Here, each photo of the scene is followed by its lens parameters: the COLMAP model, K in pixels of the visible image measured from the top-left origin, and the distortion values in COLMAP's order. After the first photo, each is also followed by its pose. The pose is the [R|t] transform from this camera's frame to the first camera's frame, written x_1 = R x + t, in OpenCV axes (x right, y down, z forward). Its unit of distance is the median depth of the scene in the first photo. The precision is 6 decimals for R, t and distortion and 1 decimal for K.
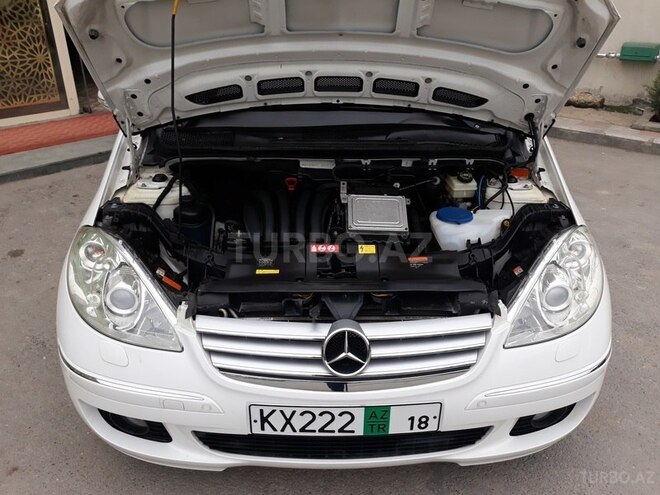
lens RADIAL K [[538.7, 0, 330.0], [0, 538.7, 247.5], [0, 0, 1]] dist [-0.003449, -0.009169]
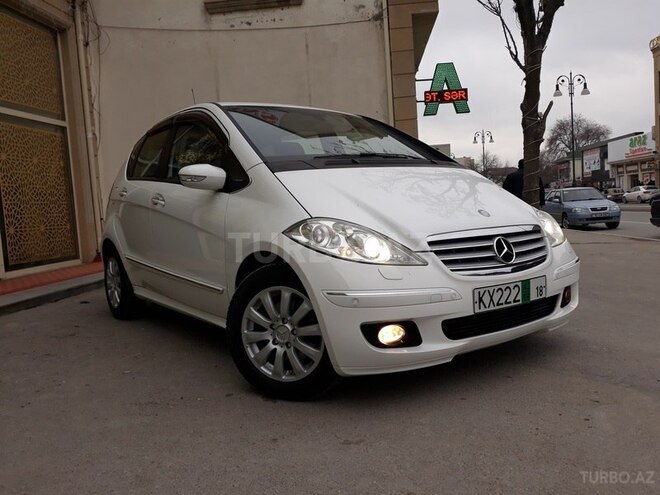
lens RADIAL K [[538.7, 0, 330.0], [0, 538.7, 247.5], [0, 0, 1]] dist [-0.003449, -0.009169]
pose [[0.830221, -0.090470, 0.550044, -1.208899], [0.289241, 0.913429, -0.286333, 0.455583], [-0.476521, 0.396815, 0.784516, -0.072272]]
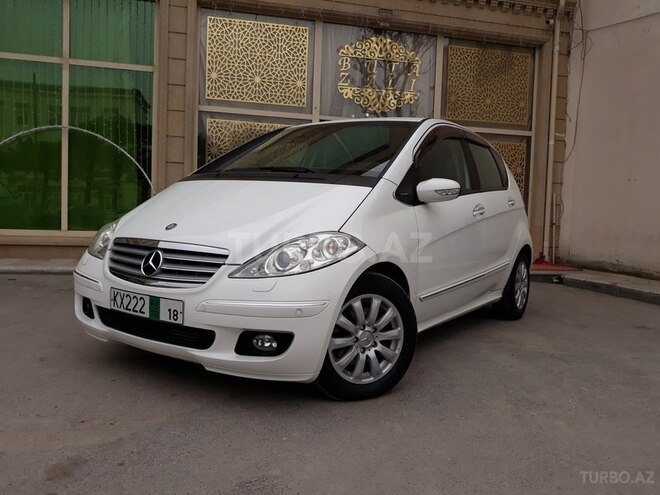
lens RADIAL K [[536.1, 0, 331.7], [0, 536.1, 245.8], [0, 0, 1]] dist [0.033707, -0.101089]
pose [[0.810665, 0.055202, -0.582902, 1.351308], [-0.278899, 0.911754, -0.301530, 0.450326], [0.514818, 0.407011, 0.754523, -0.042634]]
